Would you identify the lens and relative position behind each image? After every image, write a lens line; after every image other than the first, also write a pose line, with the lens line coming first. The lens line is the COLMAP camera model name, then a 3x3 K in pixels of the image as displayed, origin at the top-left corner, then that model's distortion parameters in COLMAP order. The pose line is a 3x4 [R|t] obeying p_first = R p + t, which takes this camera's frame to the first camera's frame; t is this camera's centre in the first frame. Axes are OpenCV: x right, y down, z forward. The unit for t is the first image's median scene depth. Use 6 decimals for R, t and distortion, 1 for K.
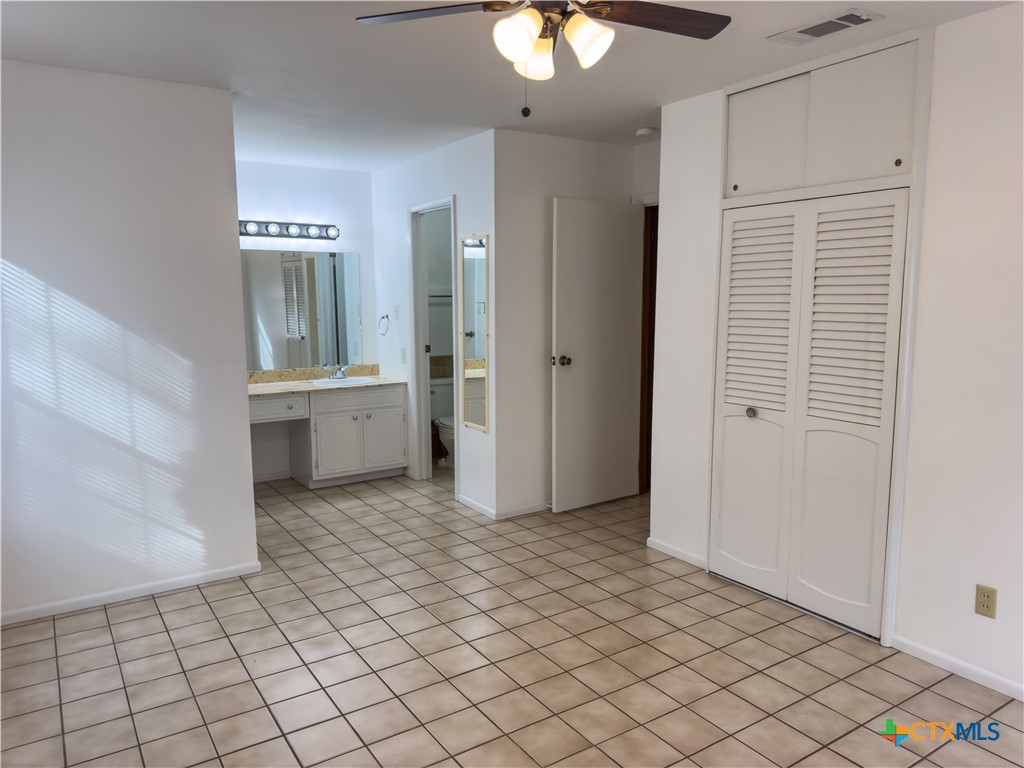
lens RADIAL K [[719.1, 0, 512.0], [0, 719.1, 384.0], [0, 0, 1]] dist [0.116267, -0.178644]
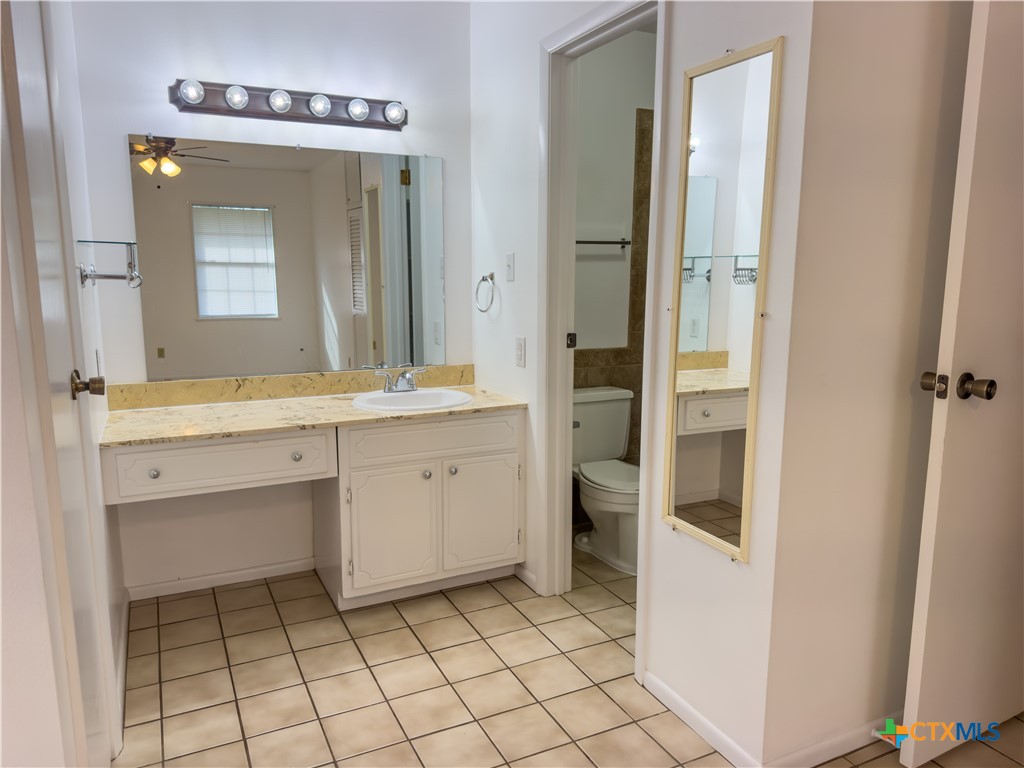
lens RADIAL K [[719.1, 0, 512.0], [0, 719.1, 384.0], [0, 0, 1]] dist [0.116267, -0.178644]
pose [[0.991974, 0.025296, -0.123889, -0.094755], [-0.021411, 0.999239, 0.032592, -0.034049], [0.124620, -0.029678, 0.991761, 0.495742]]
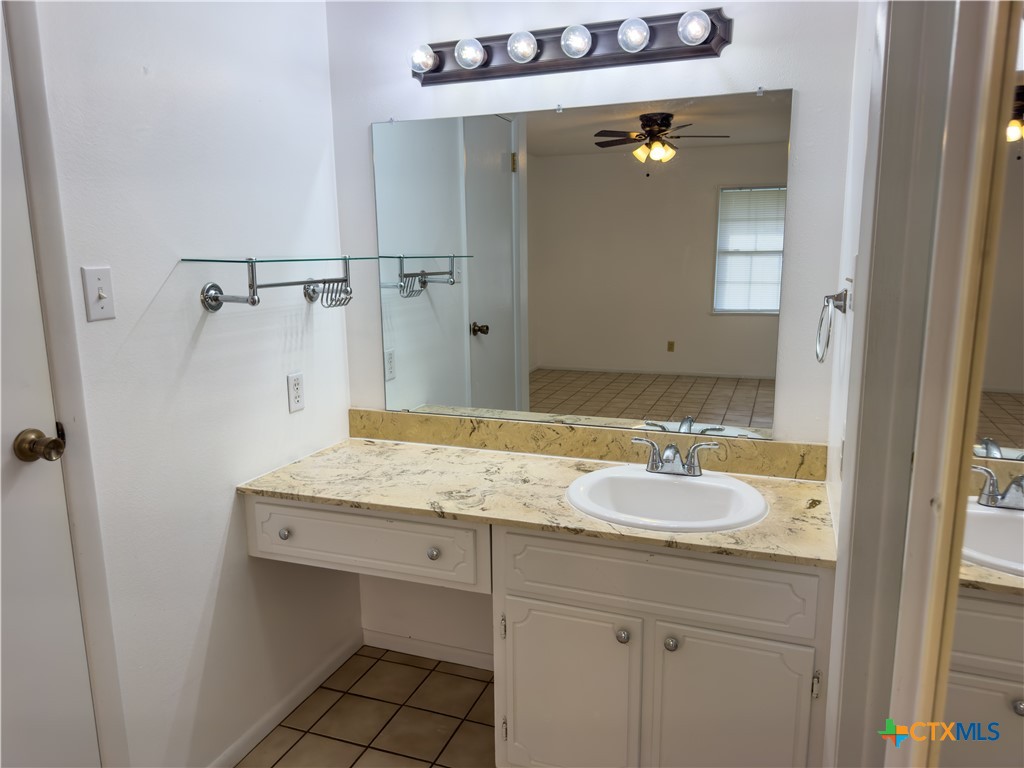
lens RADIAL K [[719.1, 0, 512.0], [0, 719.1, 384.0], [0, 0, 1]] dist [0.116267, -0.178644]
pose [[0.586025, 0.141254, -0.797886, -0.017853], [-0.092415, 0.989914, 0.107373, -0.082844], [0.805006, 0.010813, 0.593169, 0.767271]]
